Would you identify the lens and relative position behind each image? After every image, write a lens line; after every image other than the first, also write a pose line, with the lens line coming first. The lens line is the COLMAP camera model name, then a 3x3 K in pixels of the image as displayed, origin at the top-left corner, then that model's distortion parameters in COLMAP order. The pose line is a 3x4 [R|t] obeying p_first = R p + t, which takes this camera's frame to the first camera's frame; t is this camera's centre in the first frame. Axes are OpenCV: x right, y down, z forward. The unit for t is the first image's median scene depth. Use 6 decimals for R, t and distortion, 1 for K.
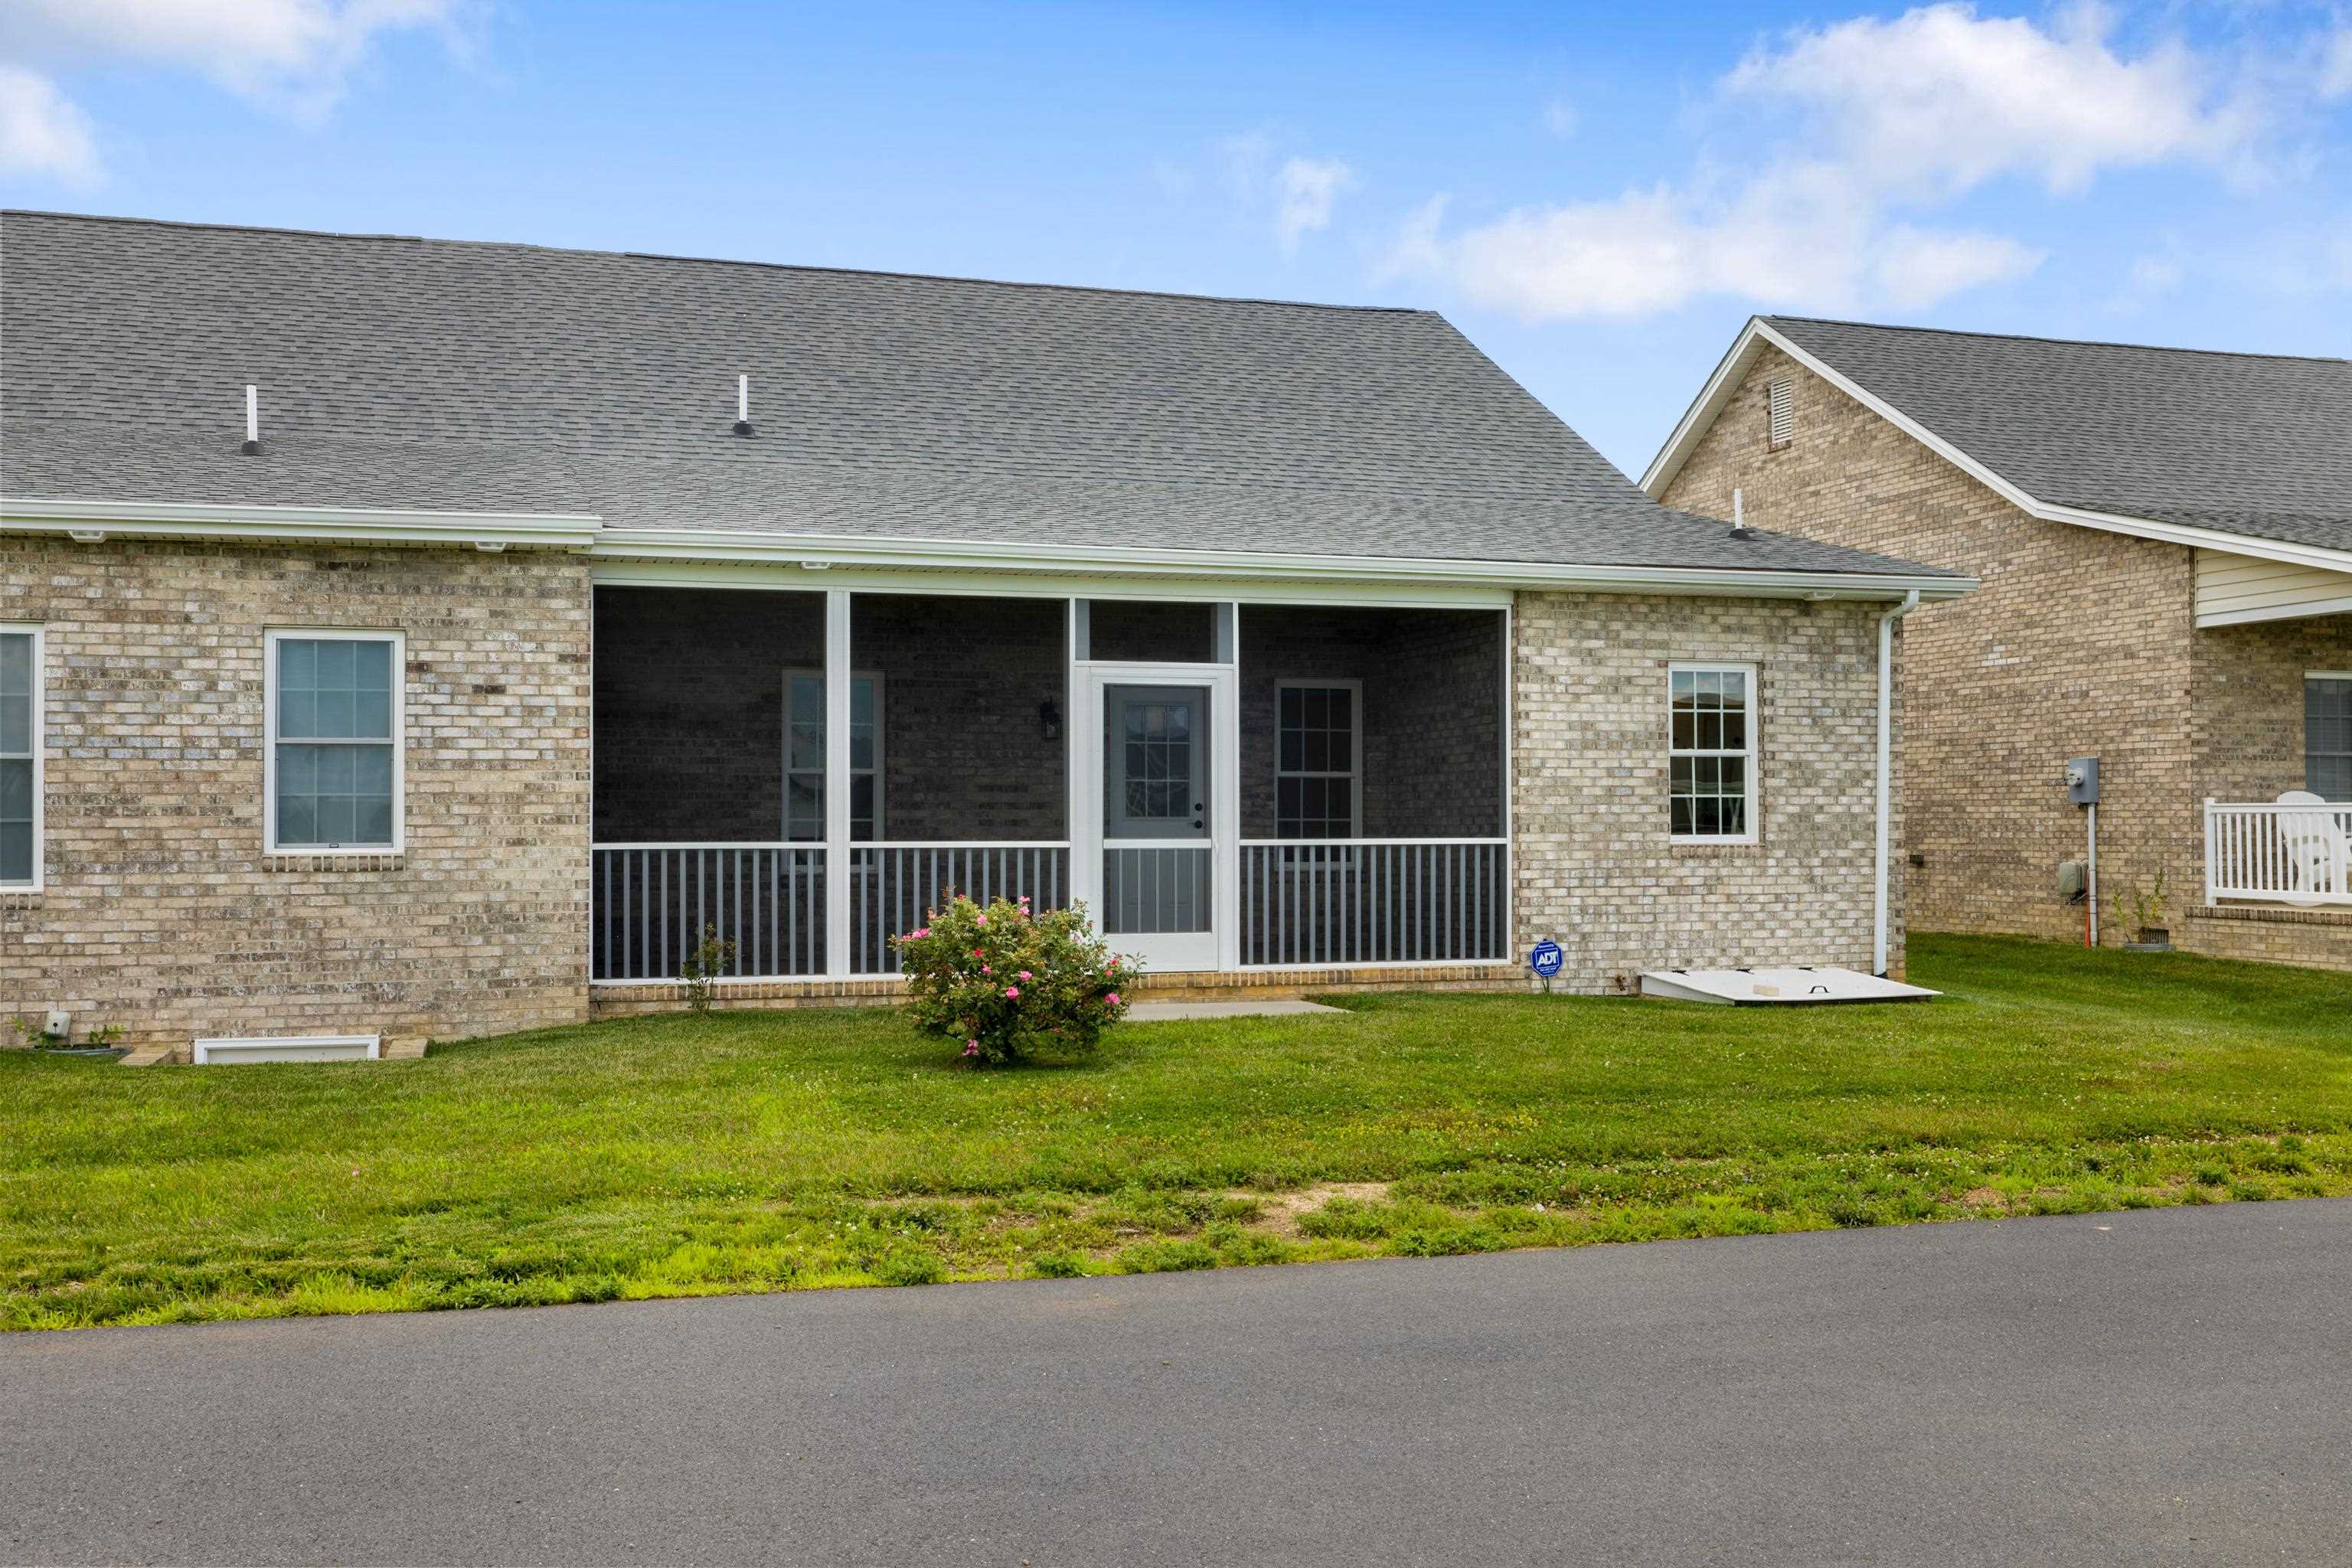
lens RADIAL K [[2244.0, 0, 1176.0], [0, 2244.0, 784.0], [0, 0, 1]] dist [-0.013304, -0.015041]
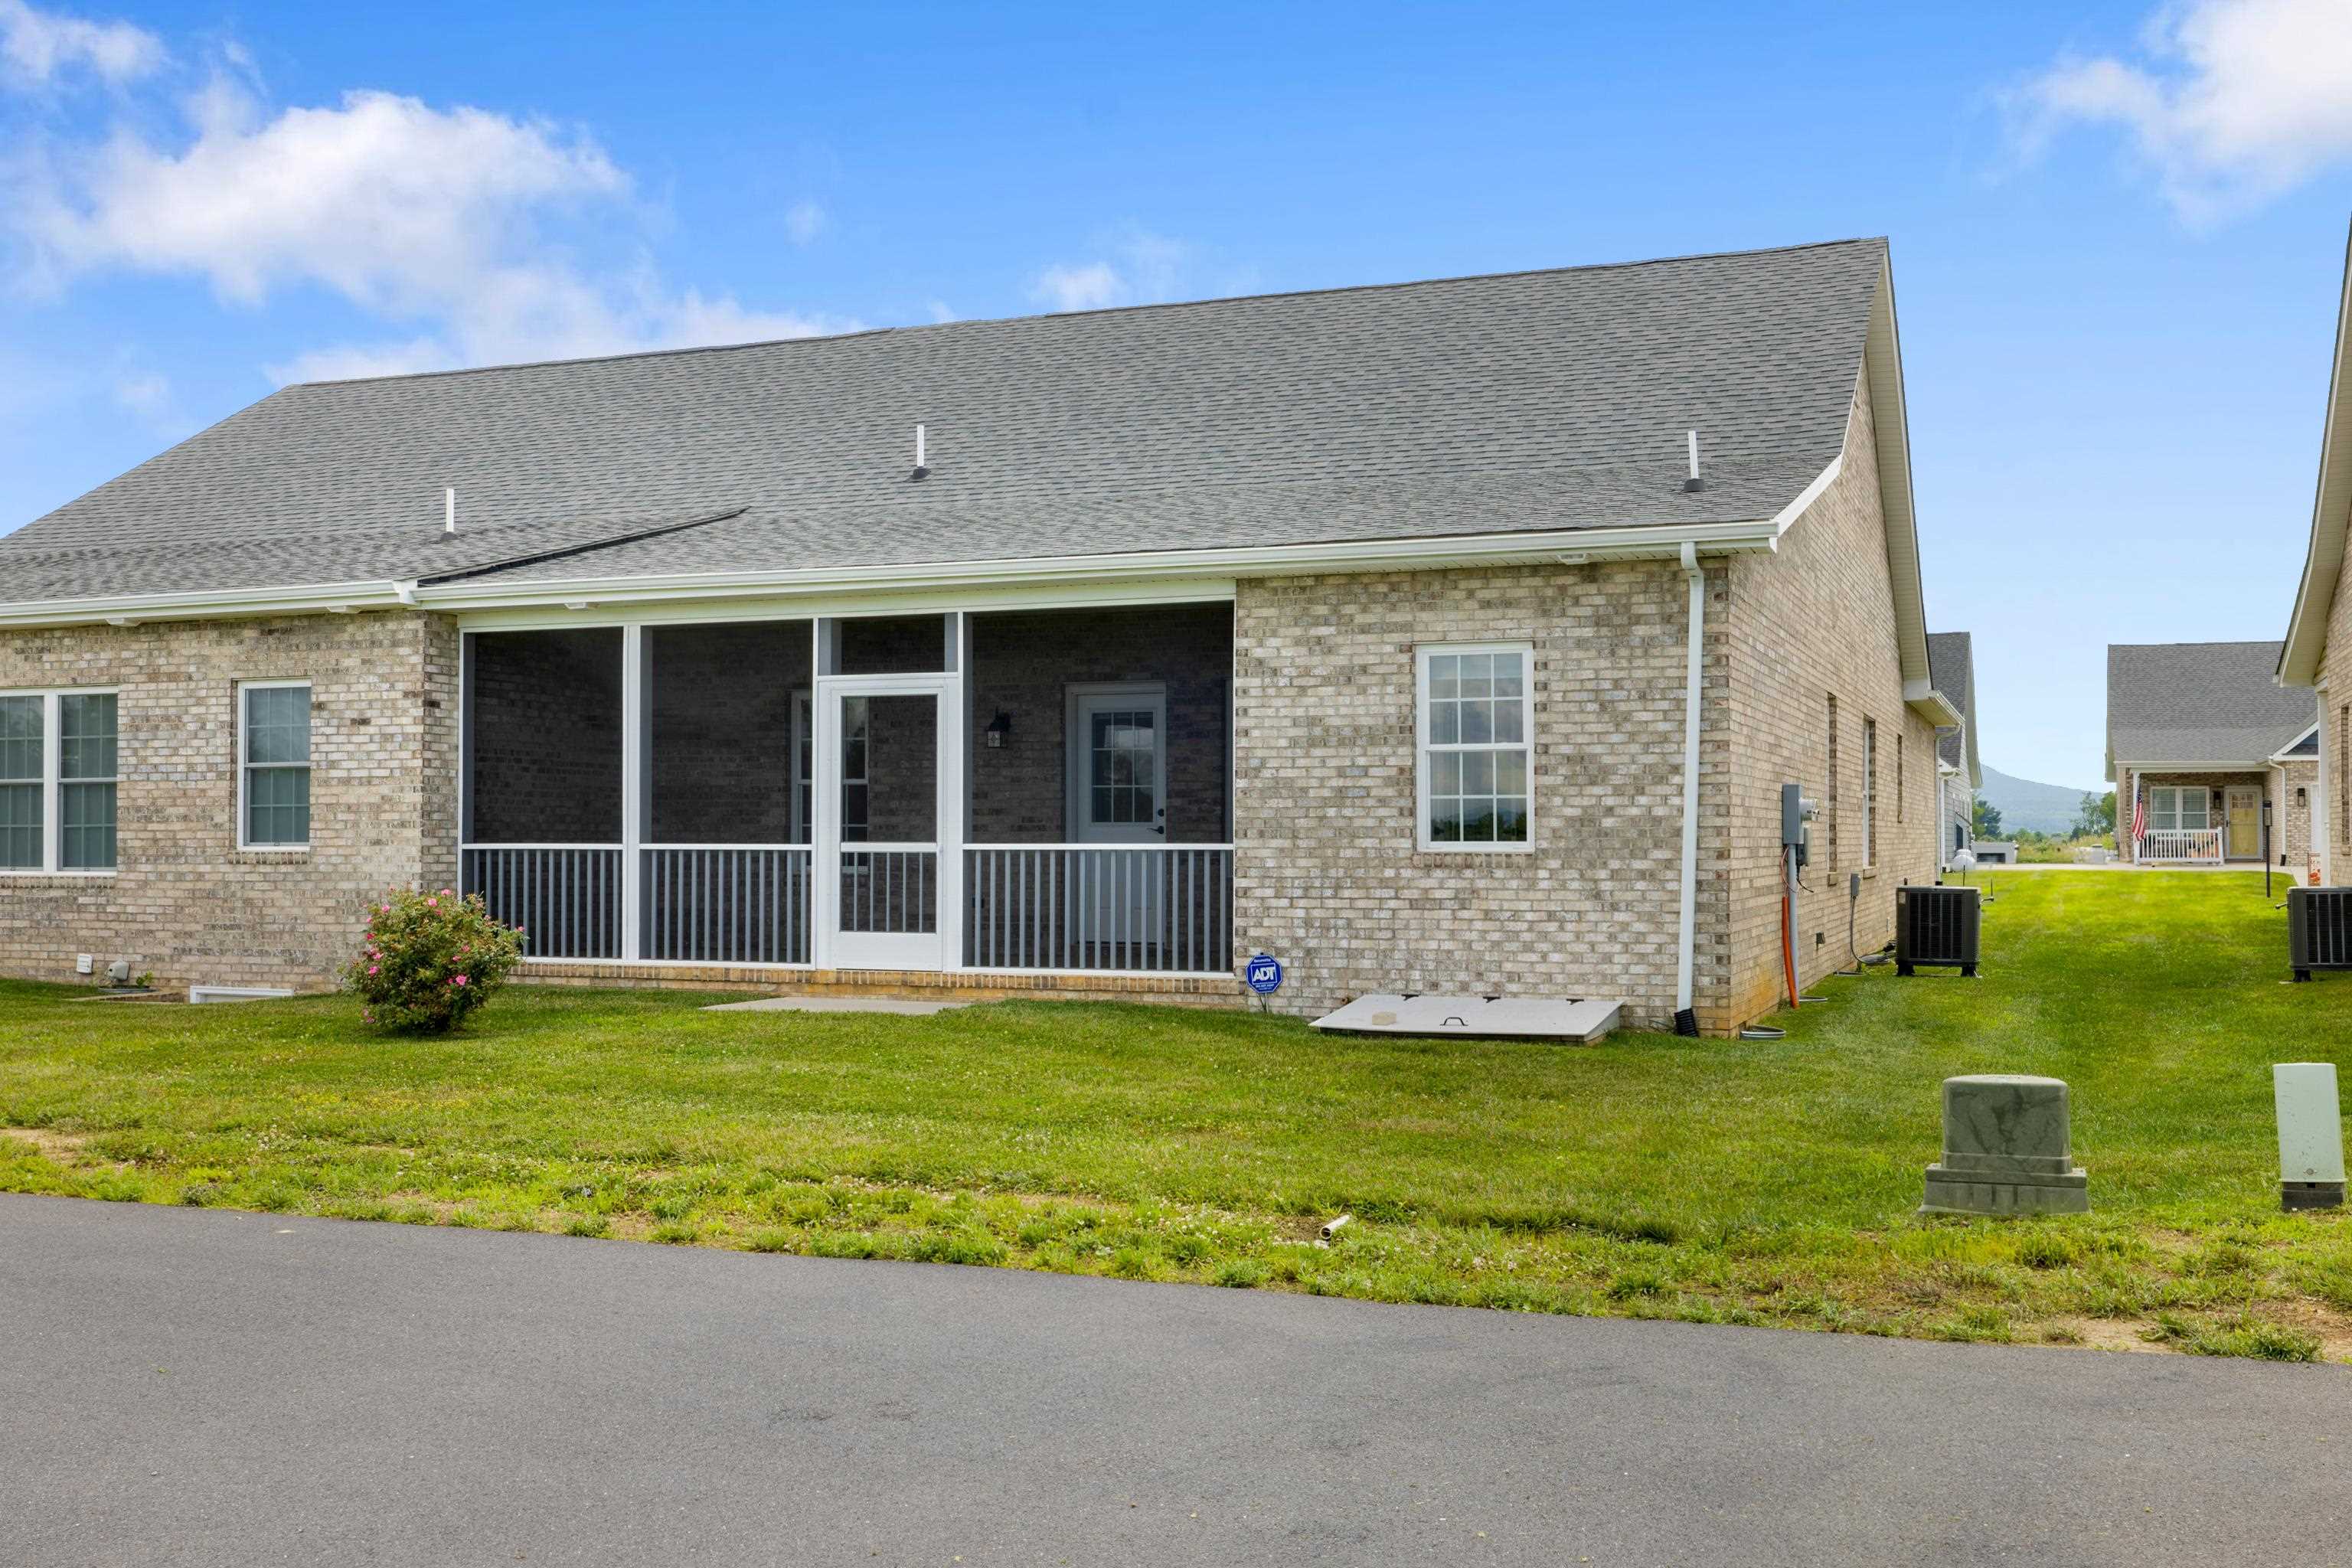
lens RADIAL K [[2254.5, 0, 1193.2], [0, 2254.5, 793.5], [0, 0, 1]] dist [-0.006233, -0.009824]
pose [[0.777906, -0.009872, -0.628303, 0.746609], [0.009412, 0.999947, -0.004058, 0.006951], [0.628310, -0.002756, 0.777958, 0.264429]]
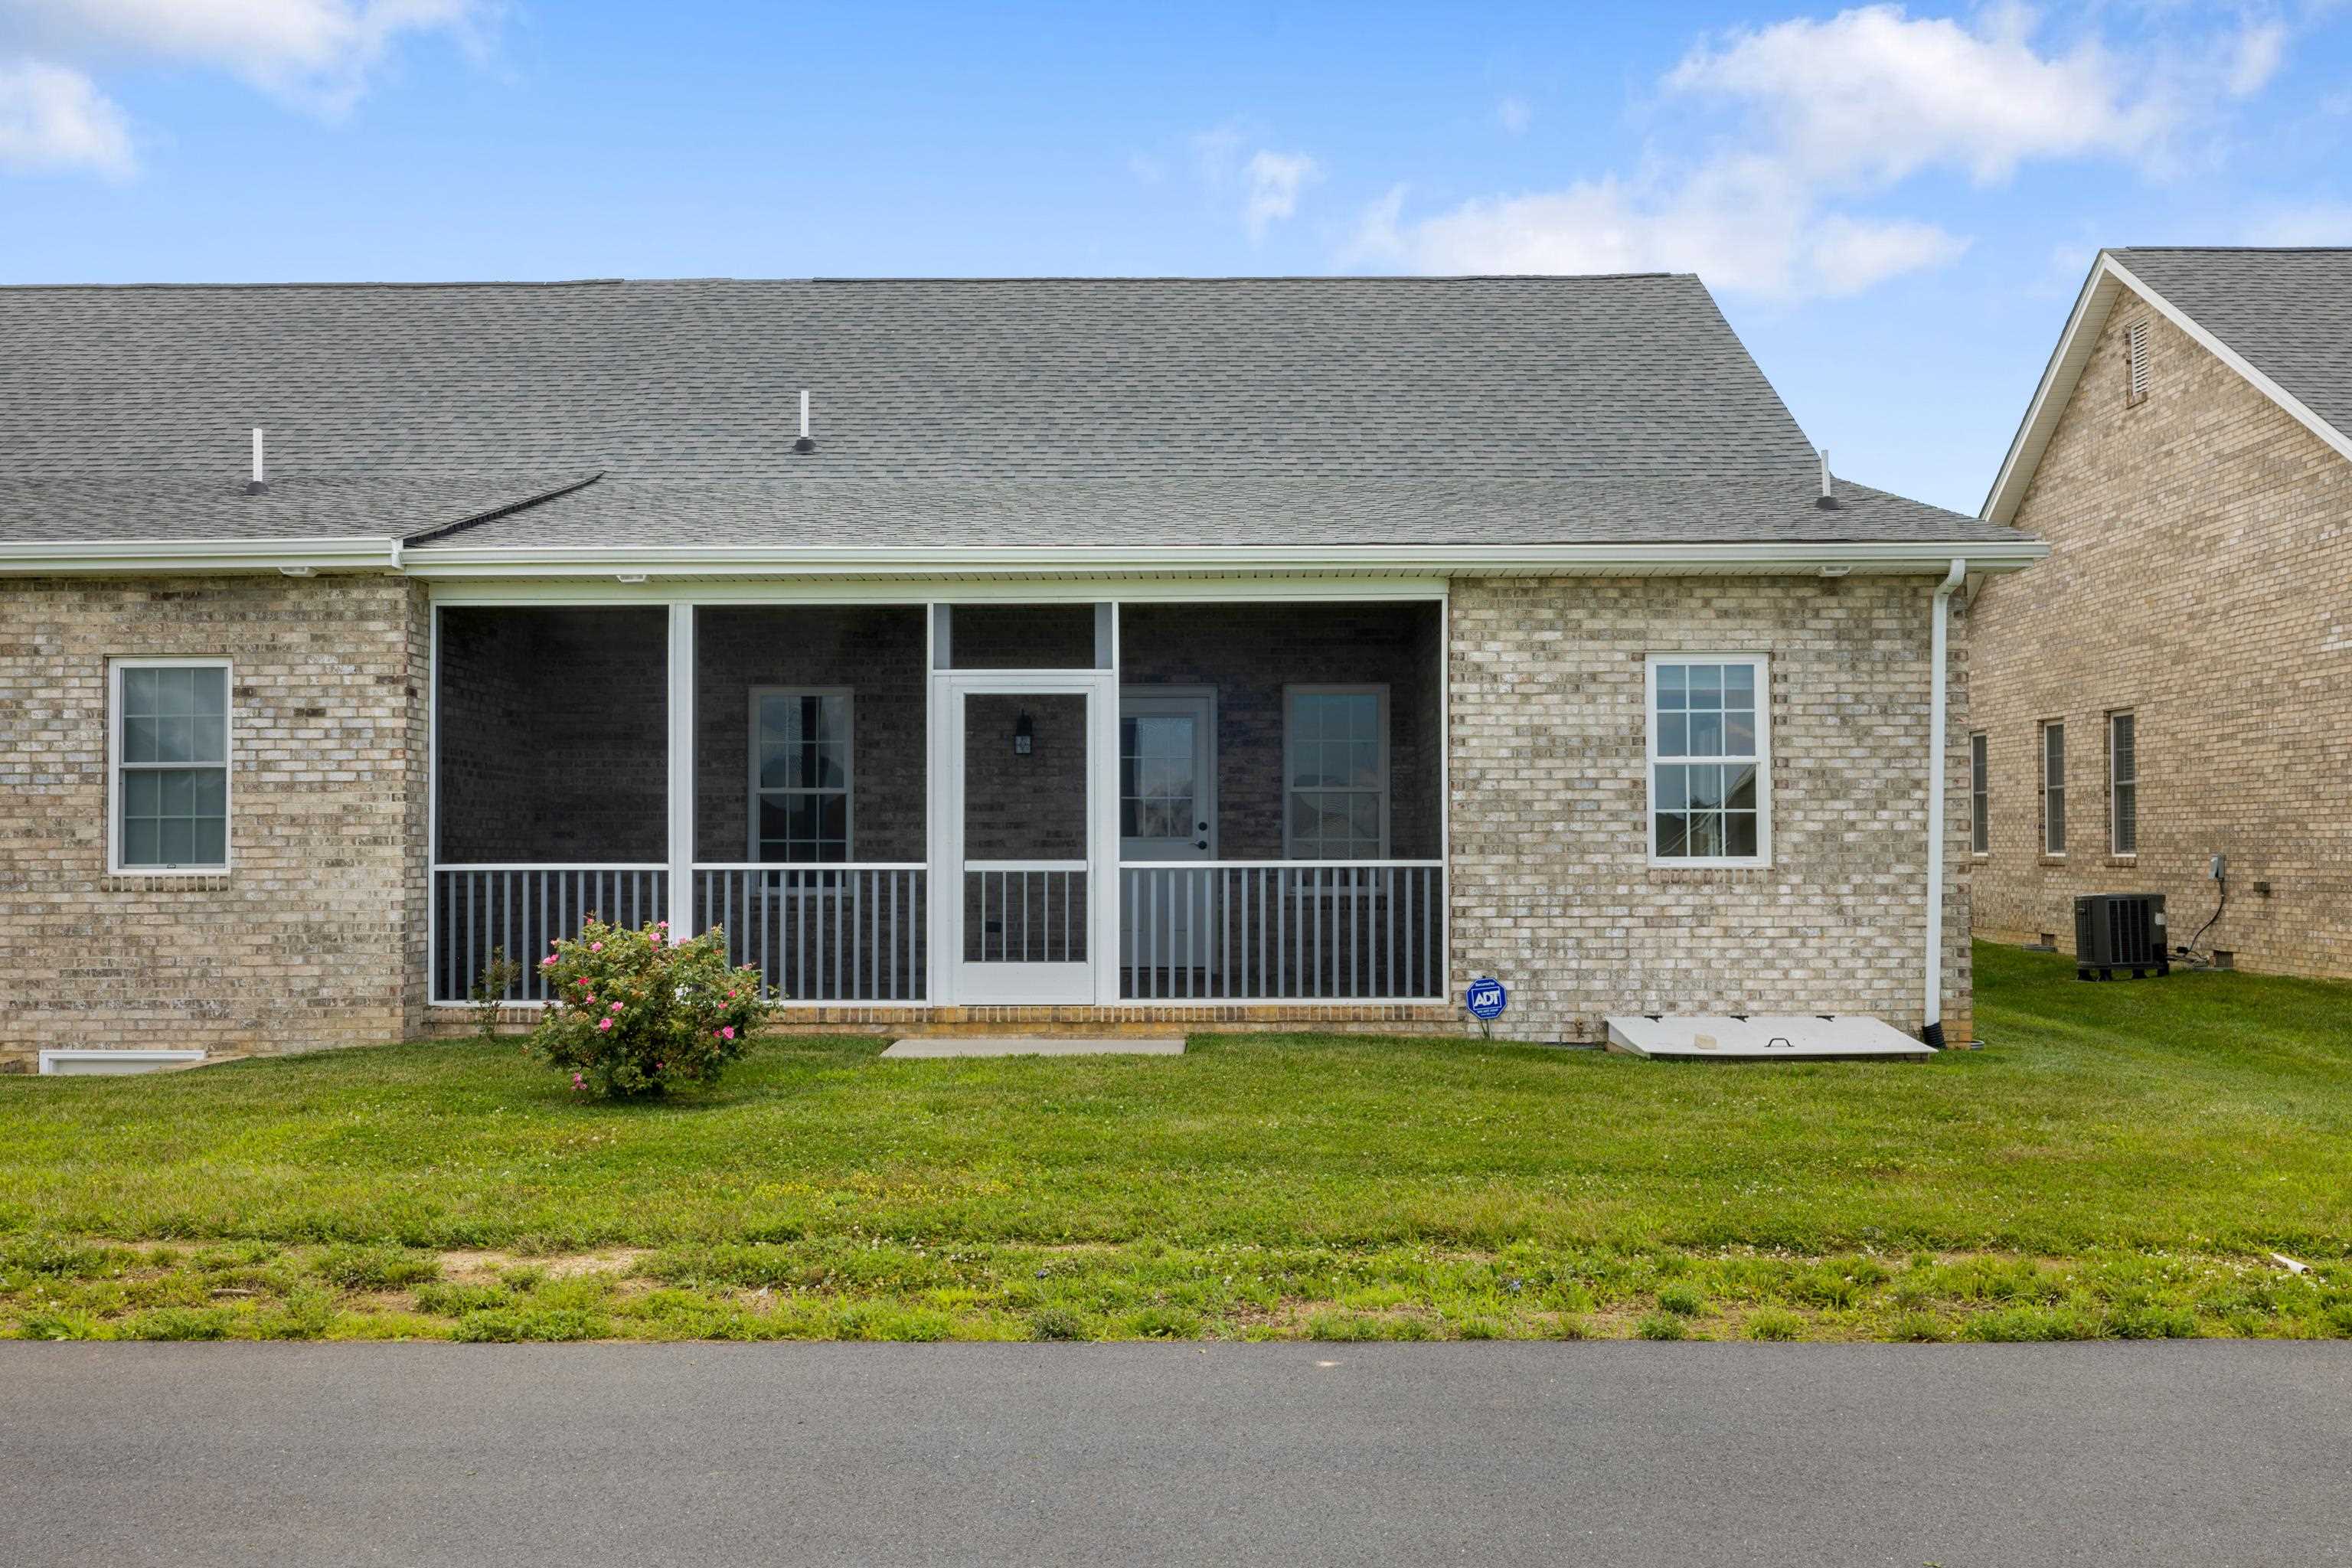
lens RADIAL K [[2254.5, 0, 1193.2], [0, 2254.5, 793.5], [0, 0, 1]] dist [-0.006233, -0.009824]
pose [[0.950073, -0.008376, -0.311914, 0.339345], [0.006528, 0.999954, -0.006968, 0.003627], [0.311958, 0.004584, 0.950085, 0.135822]]
